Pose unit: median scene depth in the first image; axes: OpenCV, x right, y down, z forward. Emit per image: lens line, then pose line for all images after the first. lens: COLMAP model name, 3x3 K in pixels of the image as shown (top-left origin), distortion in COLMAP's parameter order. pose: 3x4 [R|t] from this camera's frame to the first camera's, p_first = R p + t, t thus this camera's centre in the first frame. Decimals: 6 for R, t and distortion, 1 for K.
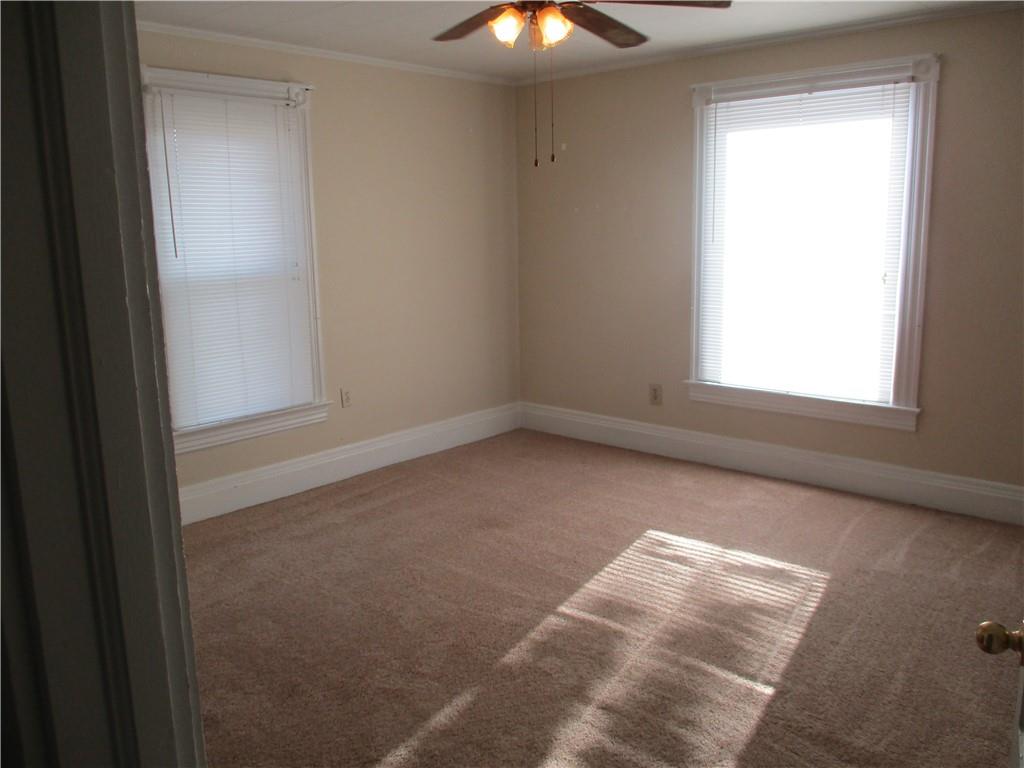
lens RADIAL K [[842.8, 0, 514.3], [0, 842.8, 383.9], [0, 0, 1]] dist [-0.033866, 0.004201]
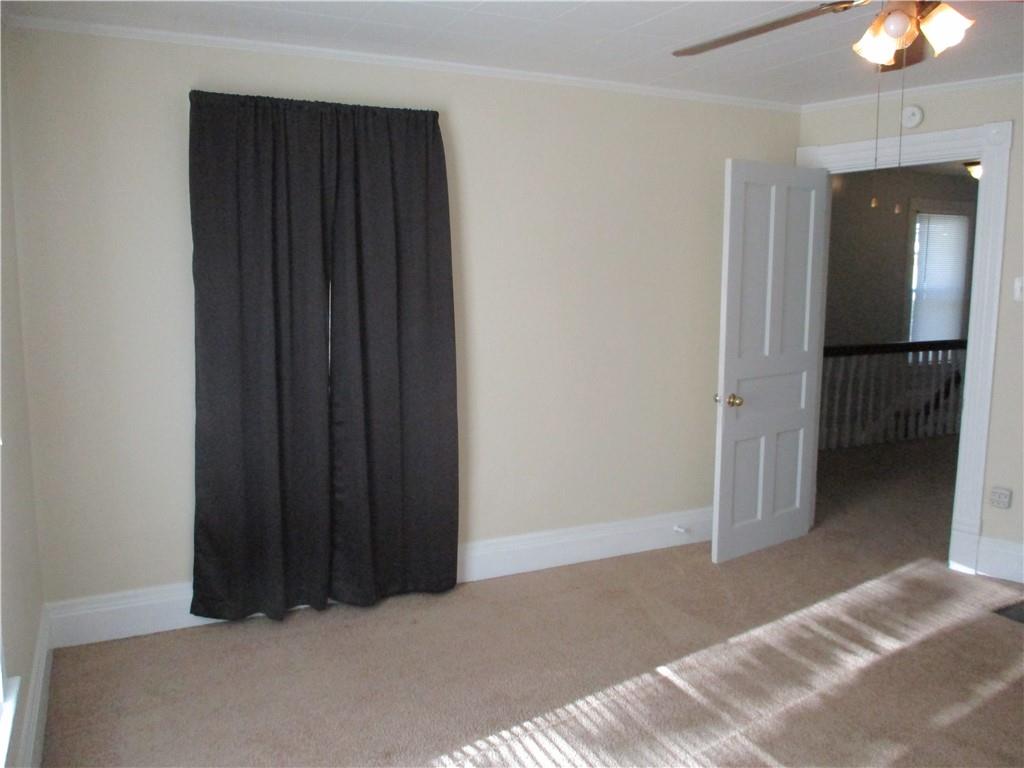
lens RADIAL K [[842.8, 0, 511.6], [0, 842.8, 382.4], [0, 0, 1]] dist [-0.033866, 0.004201]
pose [[-0.917731, -0.043817, 0.394779, 0.037630], [0.087959, 0.946802, 0.309563, -0.364535], [-0.387342, 0.318819, -0.865055, 1.734389]]
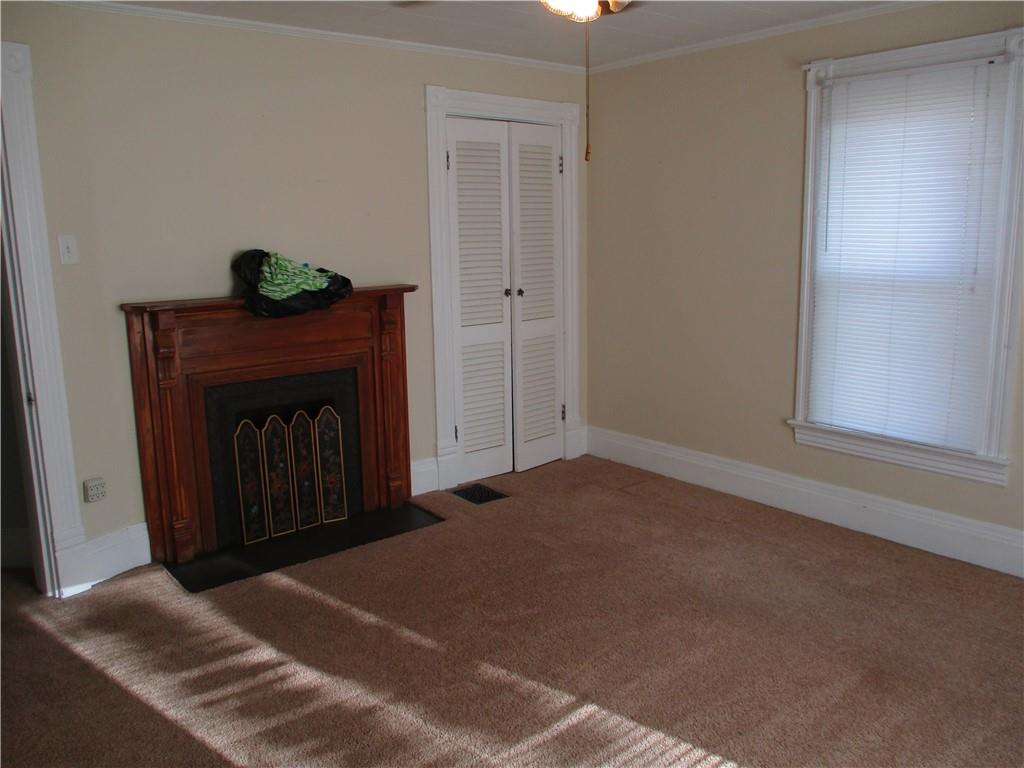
lens RADIAL K [[842.8, 0, 513.3], [0, 842.8, 383.0], [0, 0, 1]] dist [-0.033866, 0.004201]
pose [[-0.165951, 0.200760, -0.965482, 0.826687], [-0.166941, 0.959207, 0.228150, -0.213255], [0.971901, 0.199040, -0.125666, 1.023322]]
